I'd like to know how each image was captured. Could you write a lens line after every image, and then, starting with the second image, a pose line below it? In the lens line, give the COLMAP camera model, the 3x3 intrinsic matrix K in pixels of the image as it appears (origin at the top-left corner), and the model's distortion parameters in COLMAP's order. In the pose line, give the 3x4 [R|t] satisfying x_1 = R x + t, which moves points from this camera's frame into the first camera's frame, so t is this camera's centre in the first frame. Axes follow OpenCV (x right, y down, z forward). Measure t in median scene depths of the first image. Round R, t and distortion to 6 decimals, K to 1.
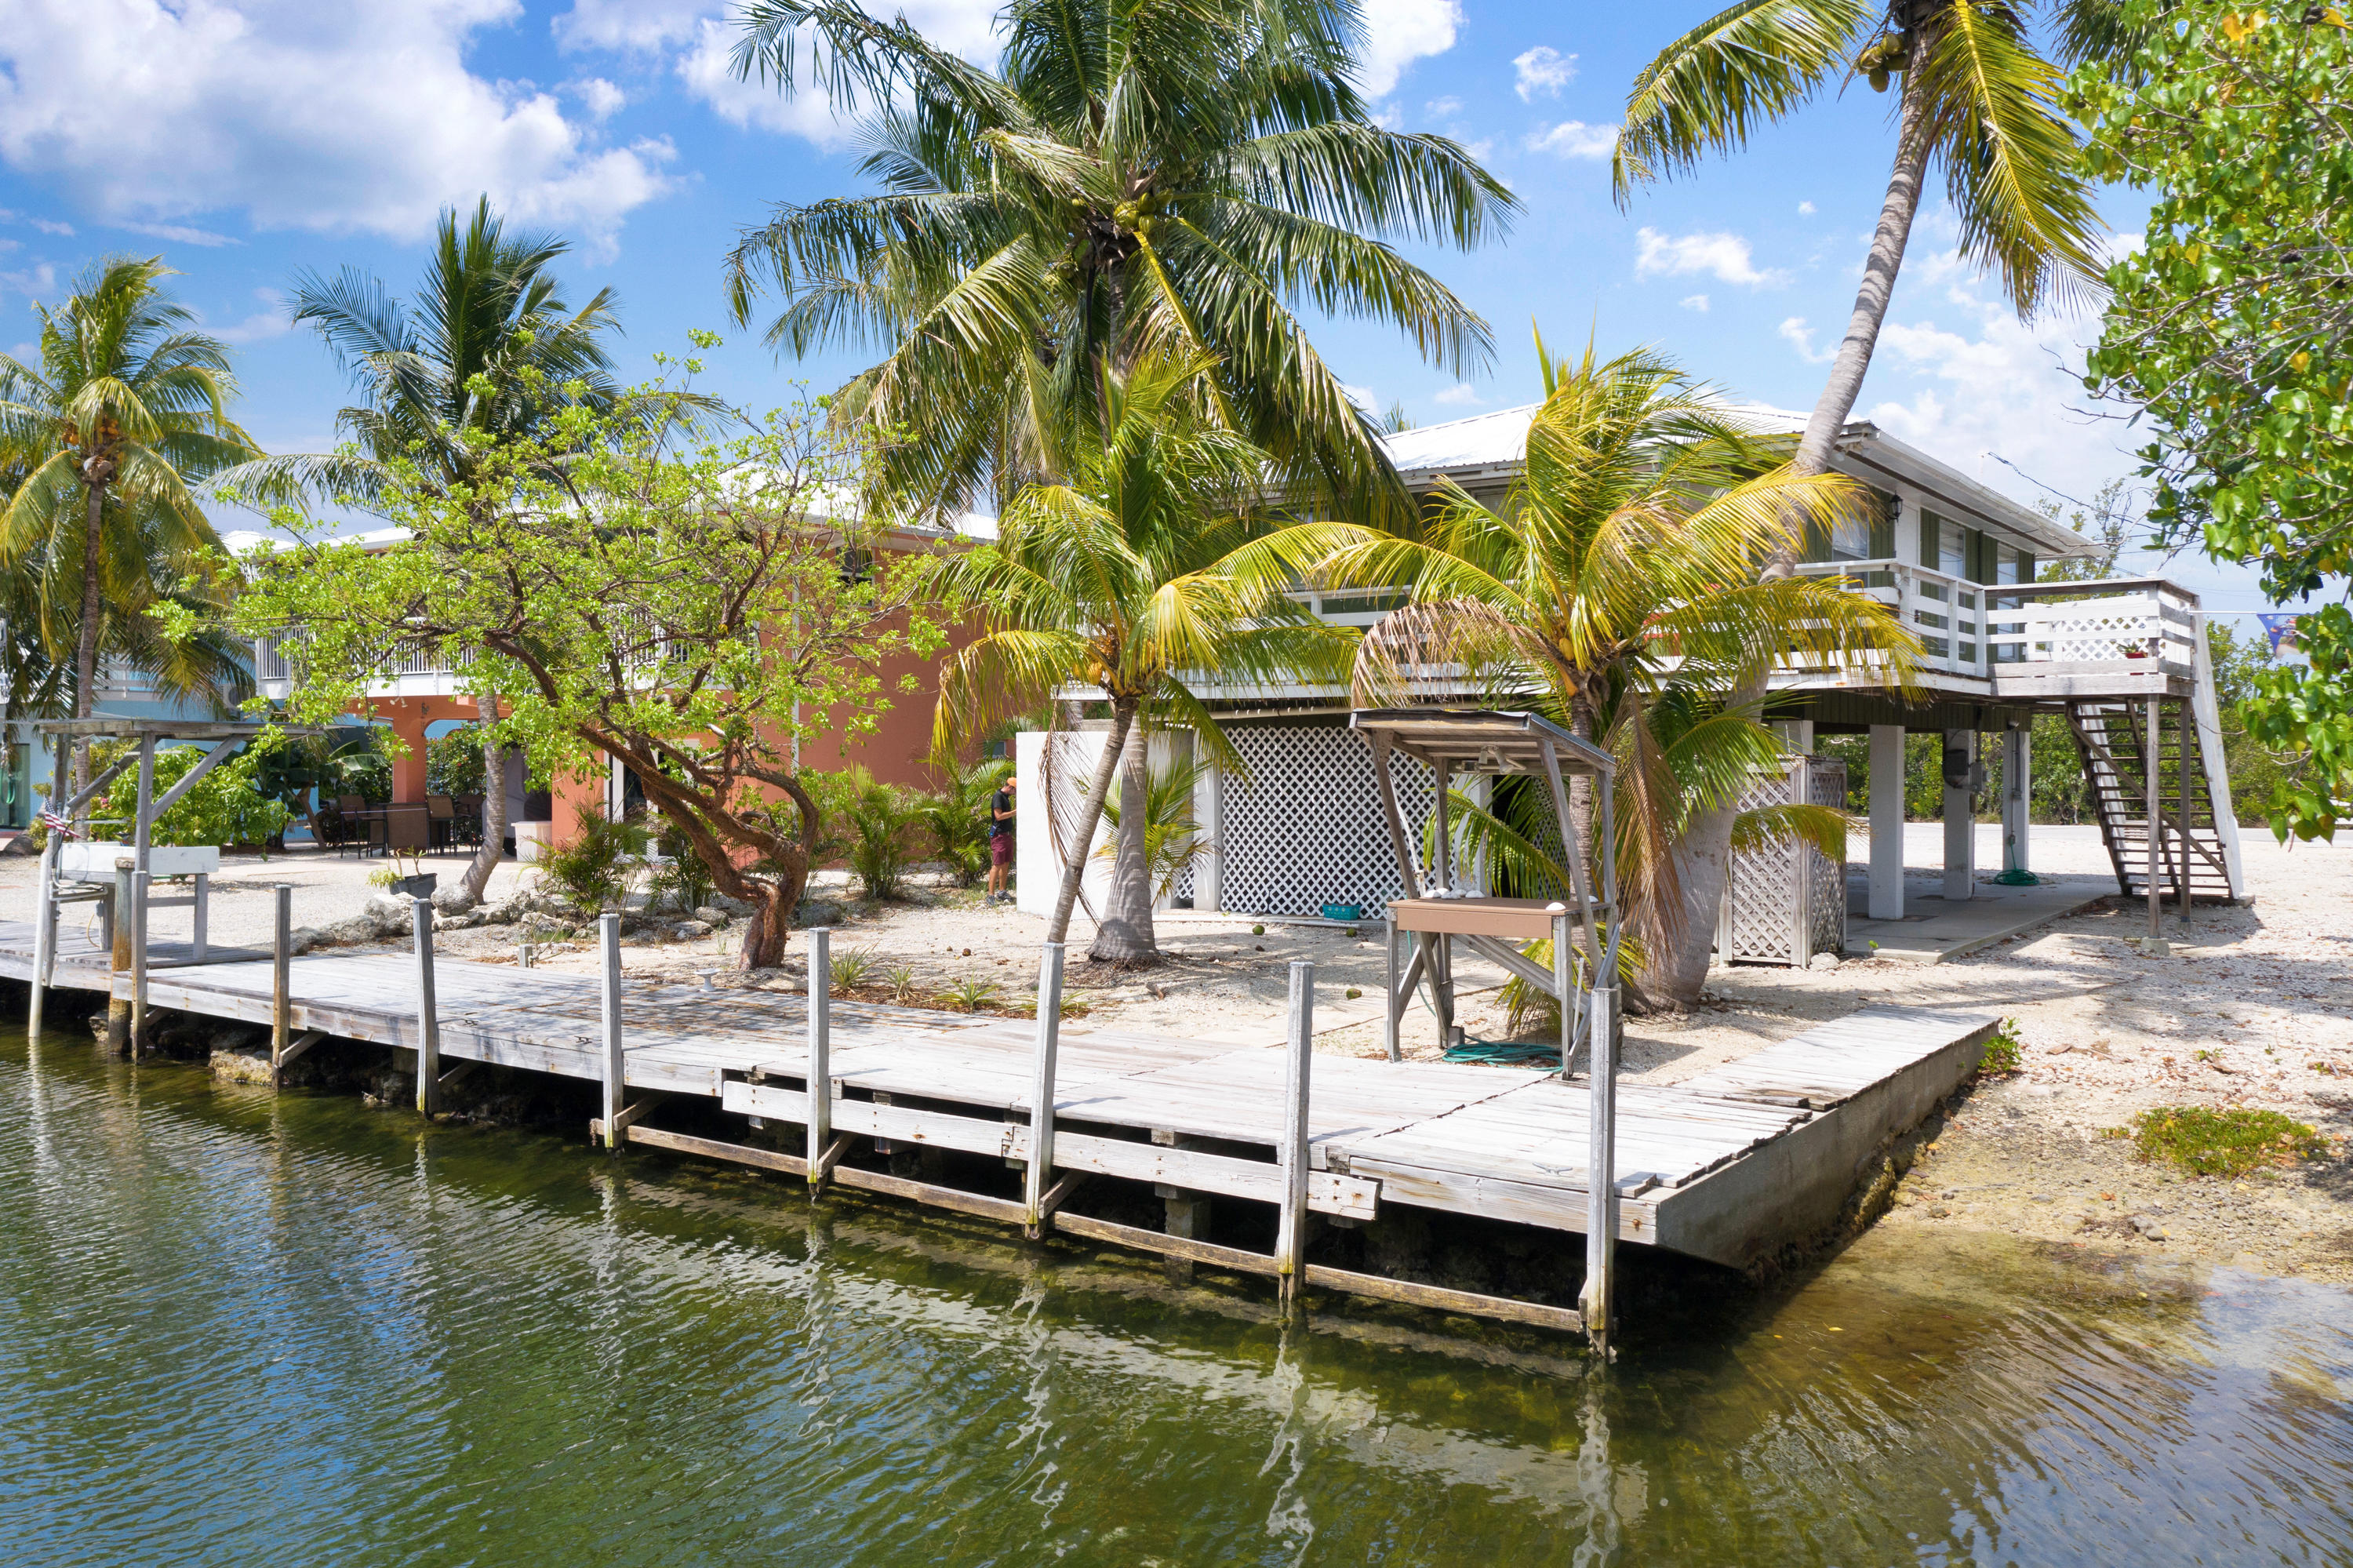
lens RADIAL K [[1867.6, 0, 1191.7], [0, 1867.6, 772.7], [0, 0, 1]] dist [-0.005178, 0.001262]
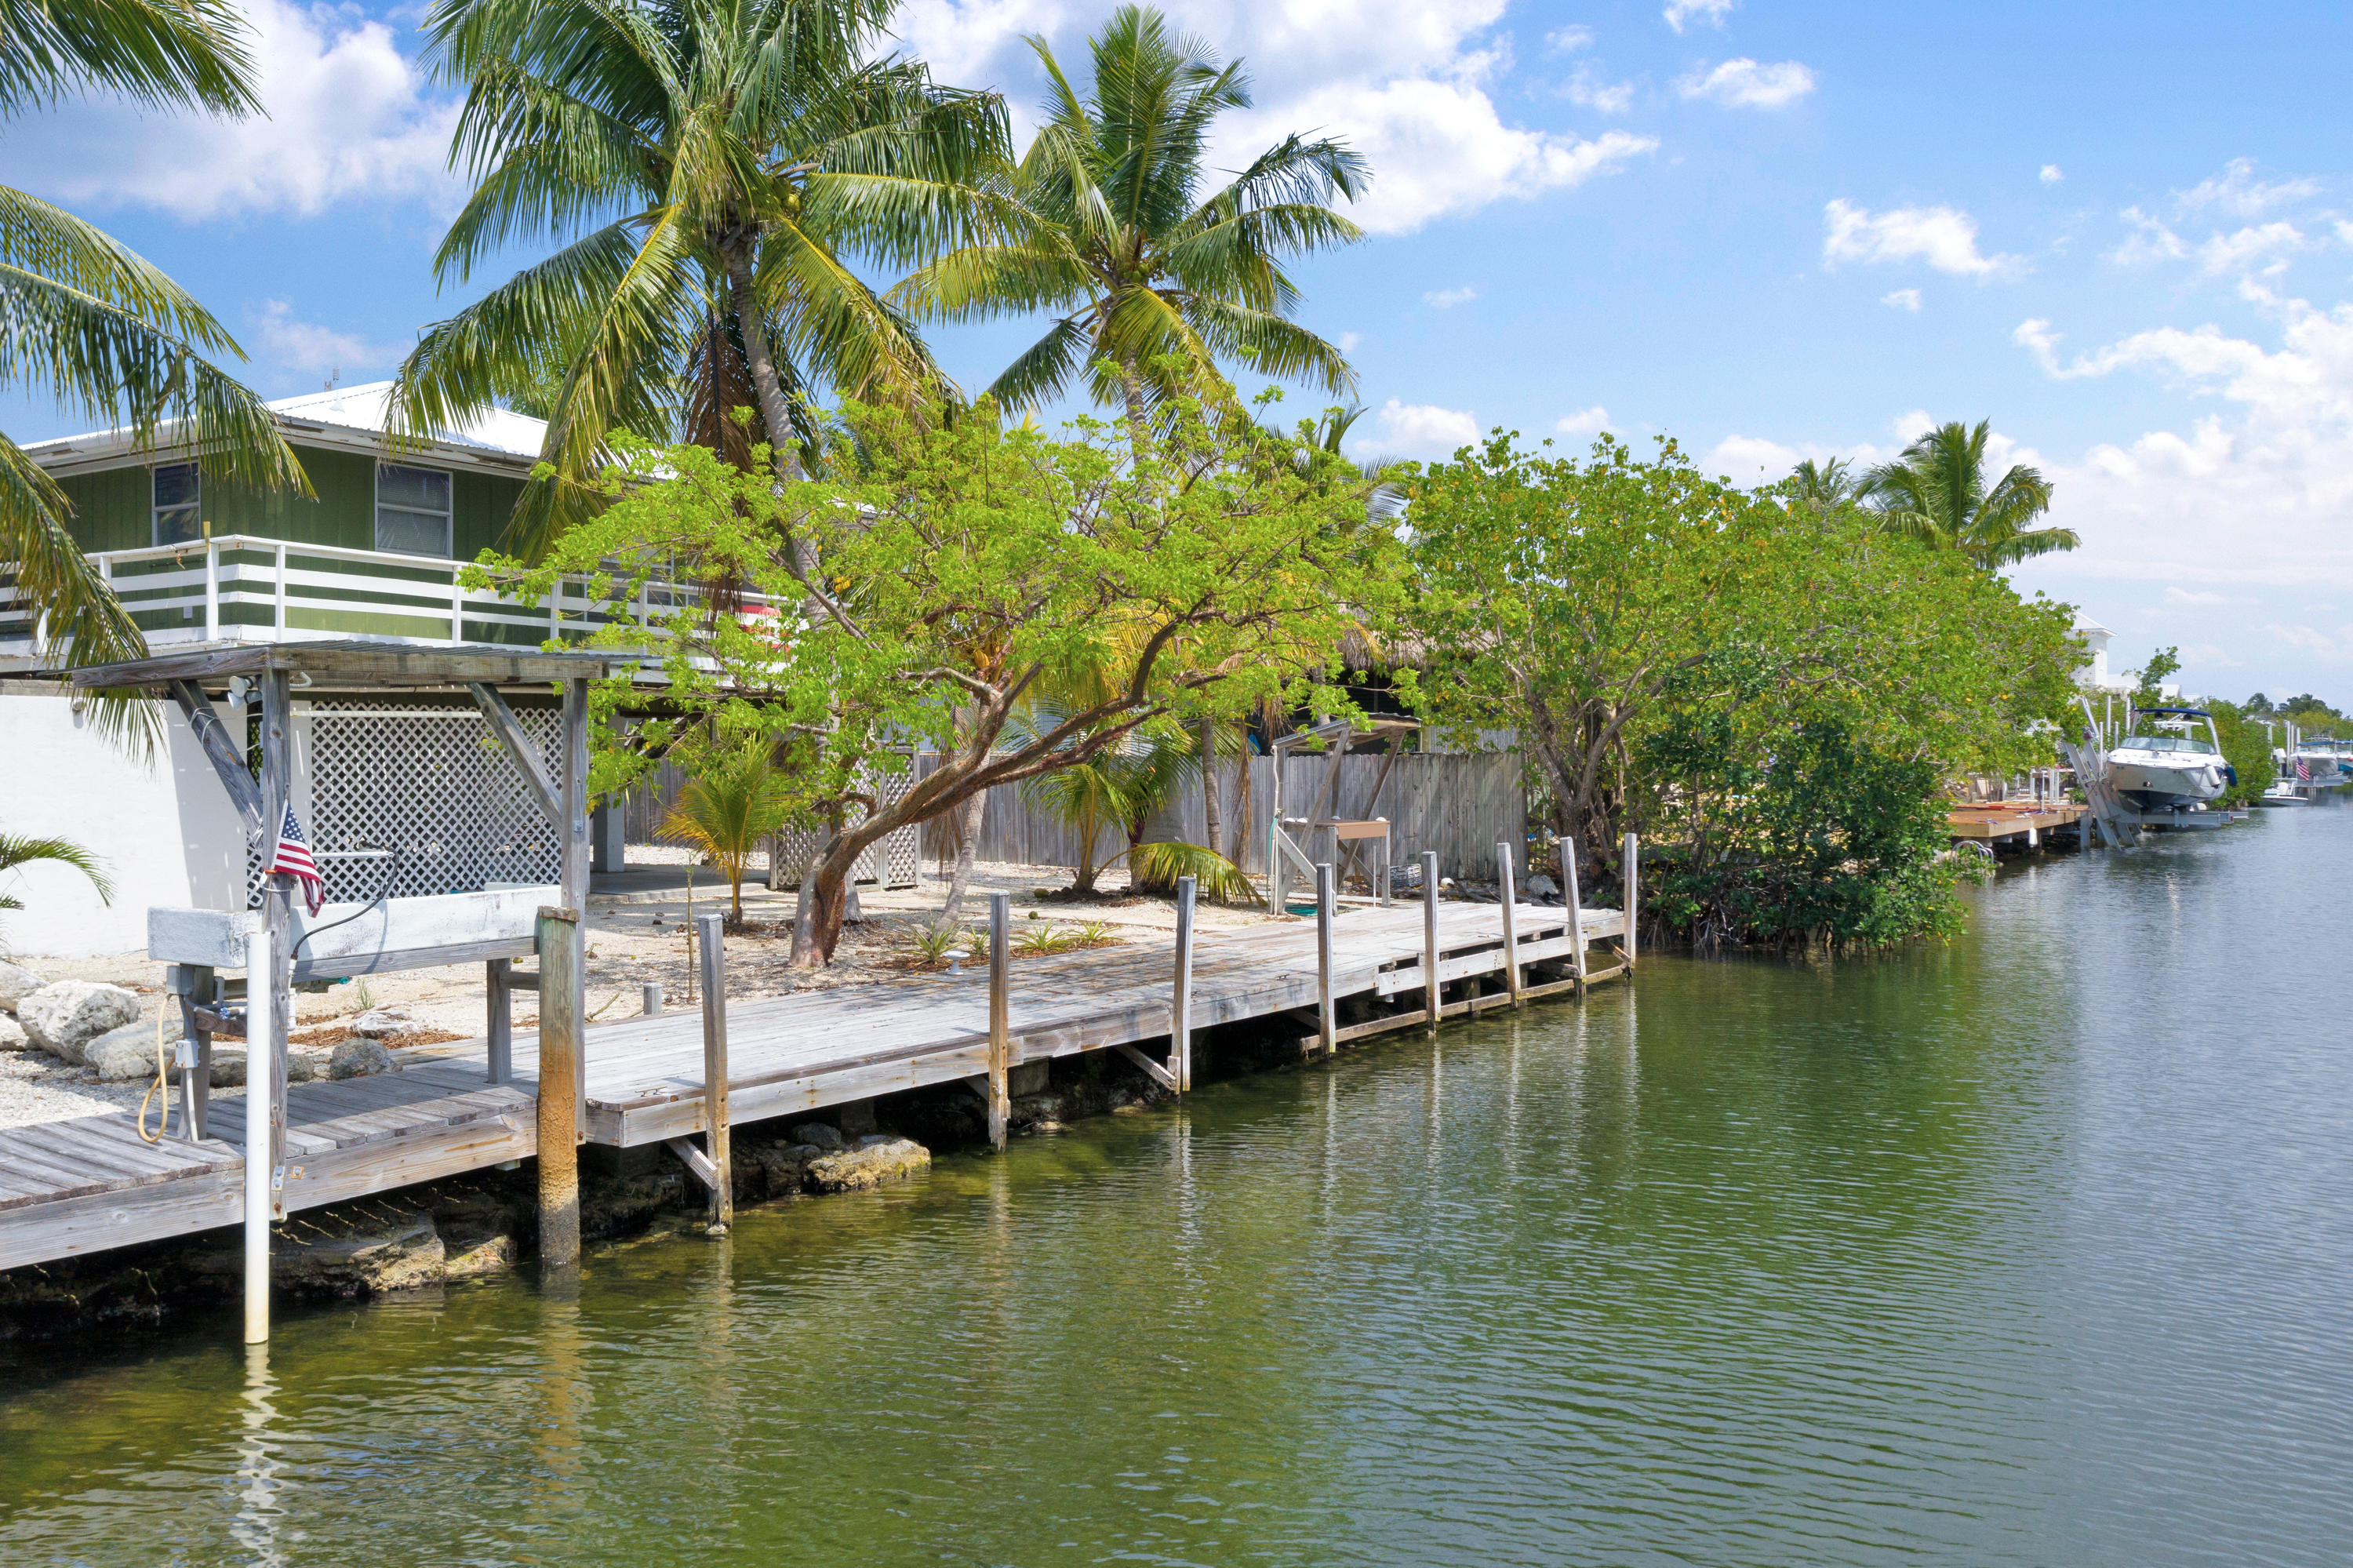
lens RADIAL K [[1867.6, 0, 1185.0], [0, 1867.6, 785.8], [0, 0, 1]] dist [-0.005178, 0.001262]
pose [[-0.054919, -0.014855, 0.998380, -1.602981], [0.001120, 0.999888, 0.014939, 0.004381], [-0.998490, 0.001938, -0.054896, 1.206279]]
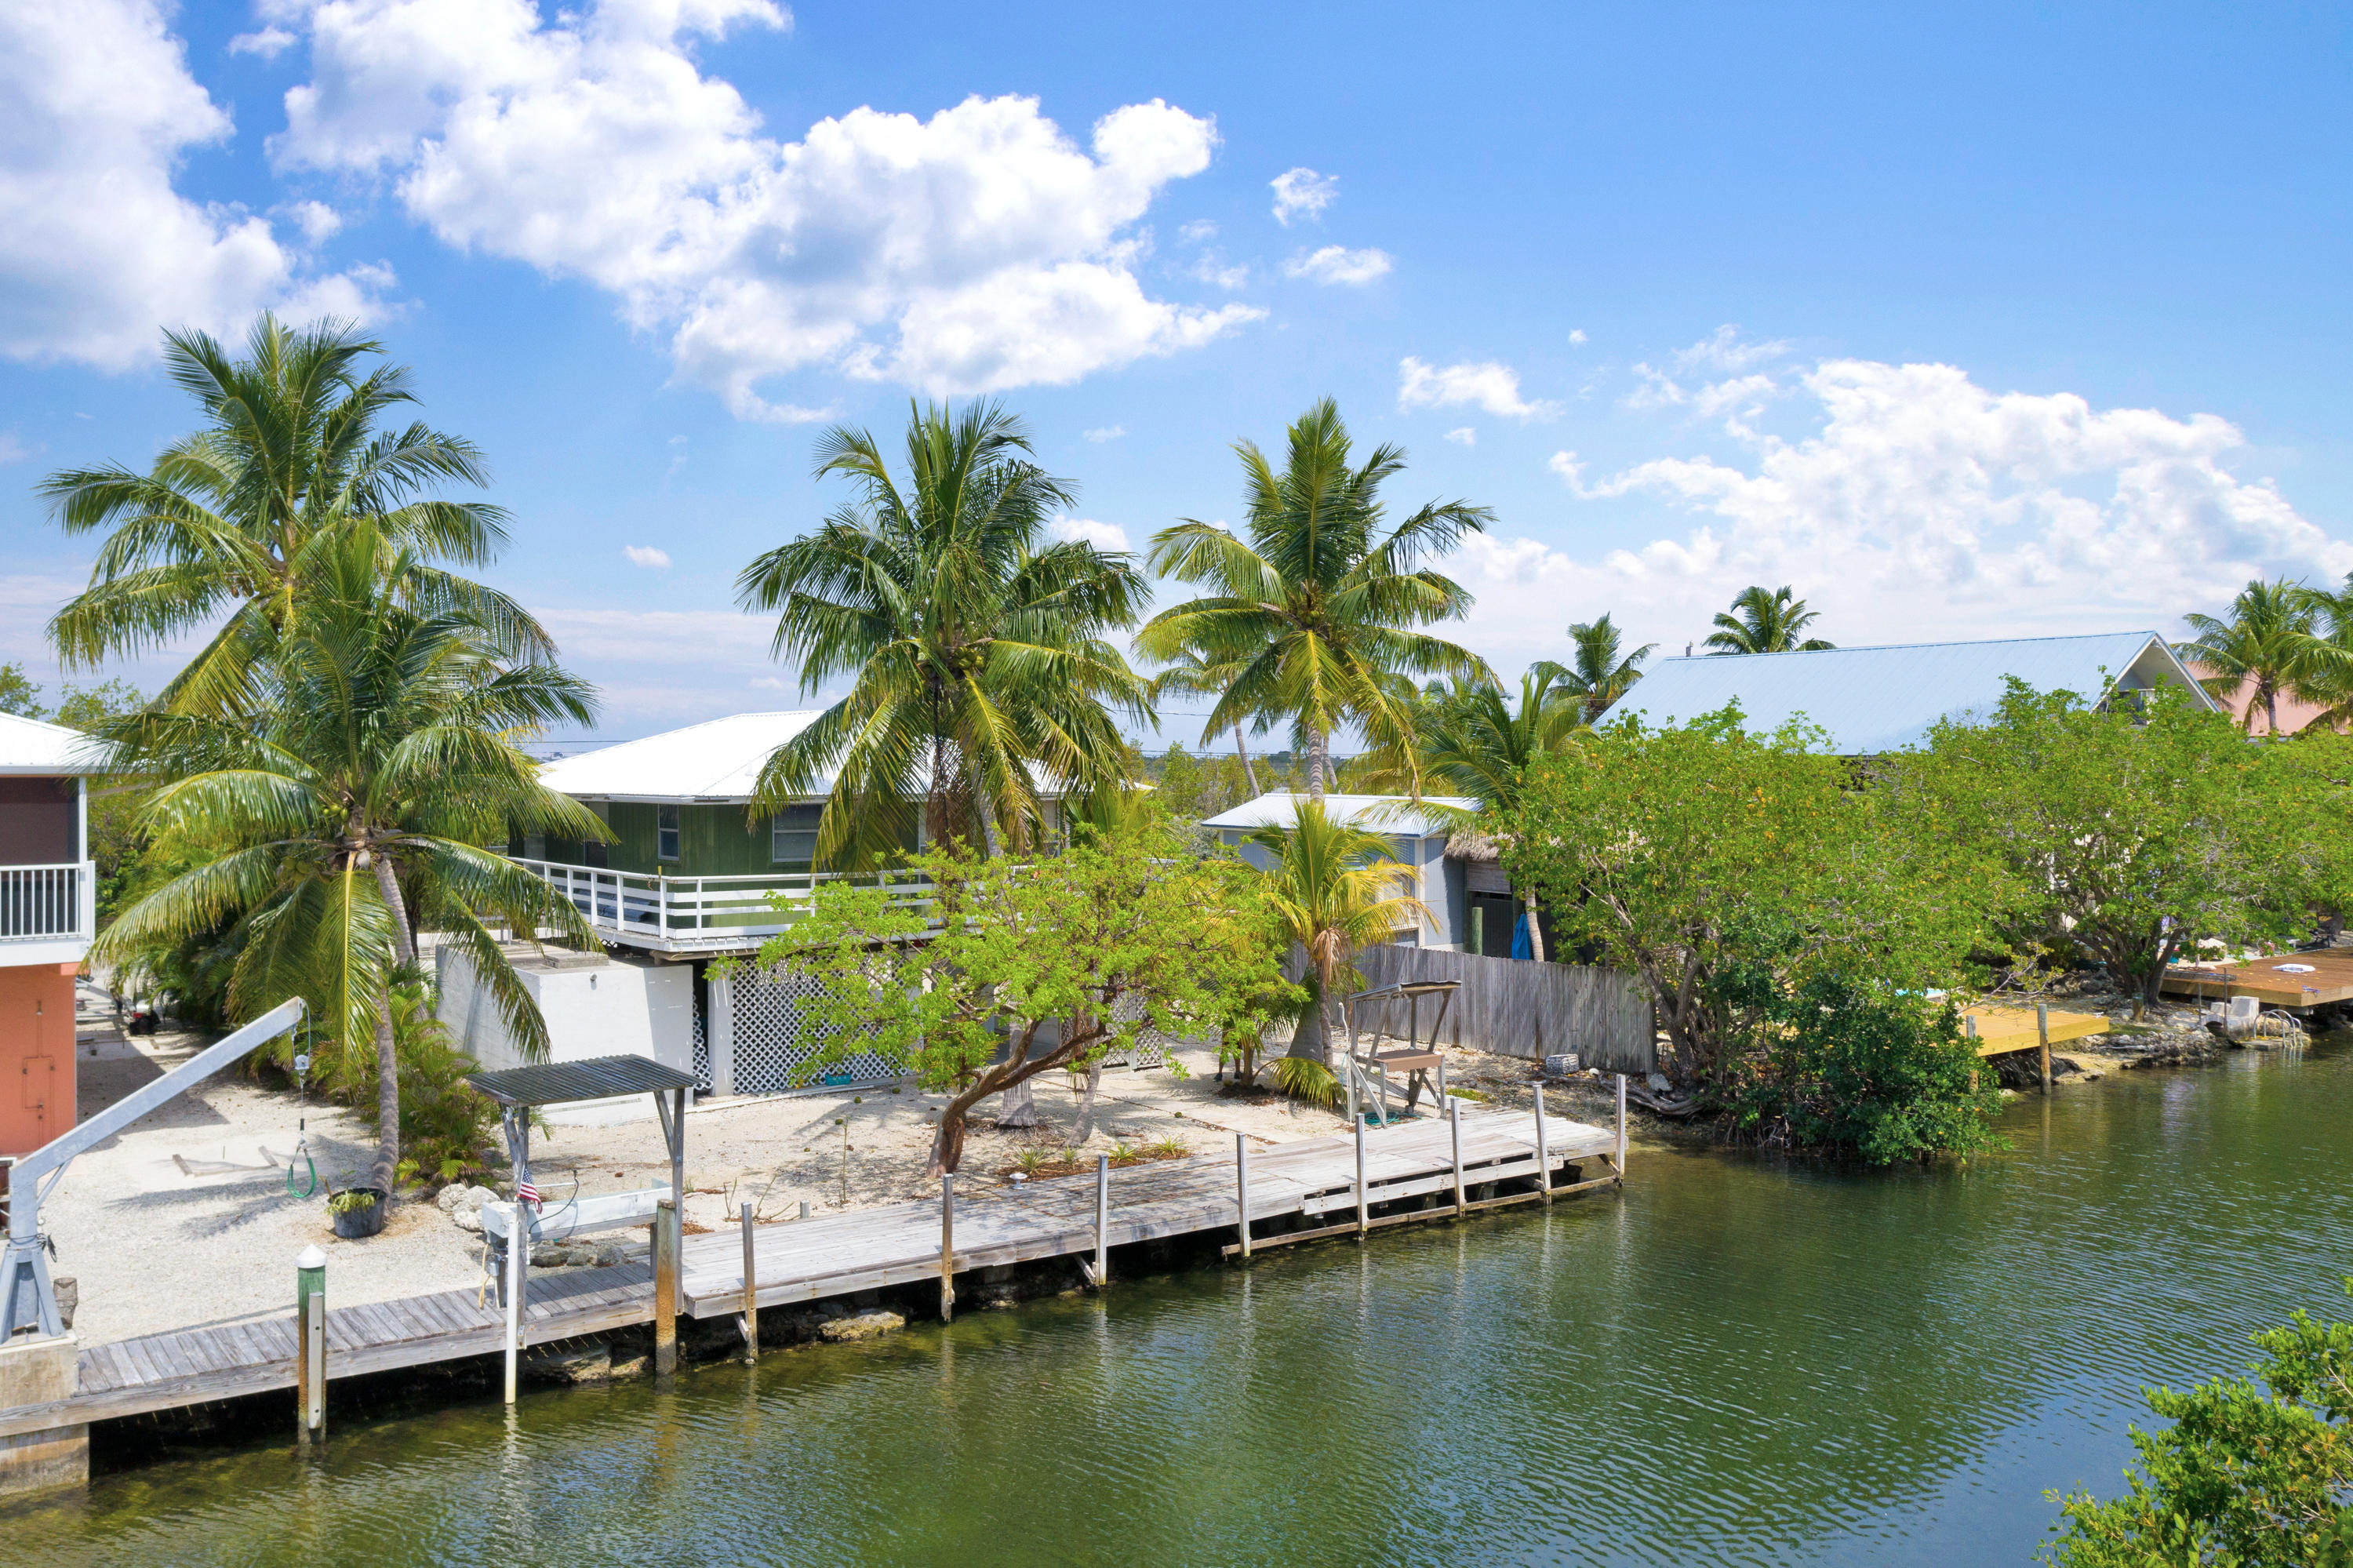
lens RADIAL K [[1867.6, 0, 1162.1], [0, 1867.6, 776.3], [0, 0, 1]] dist [-0.005178, 0.001262]
pose [[0.297343, 0.003210, 0.954765, -2.224736], [0.010750, 0.999920, -0.006710, -0.283973], [-0.954710, 0.012258, 0.297285, 0.531817]]
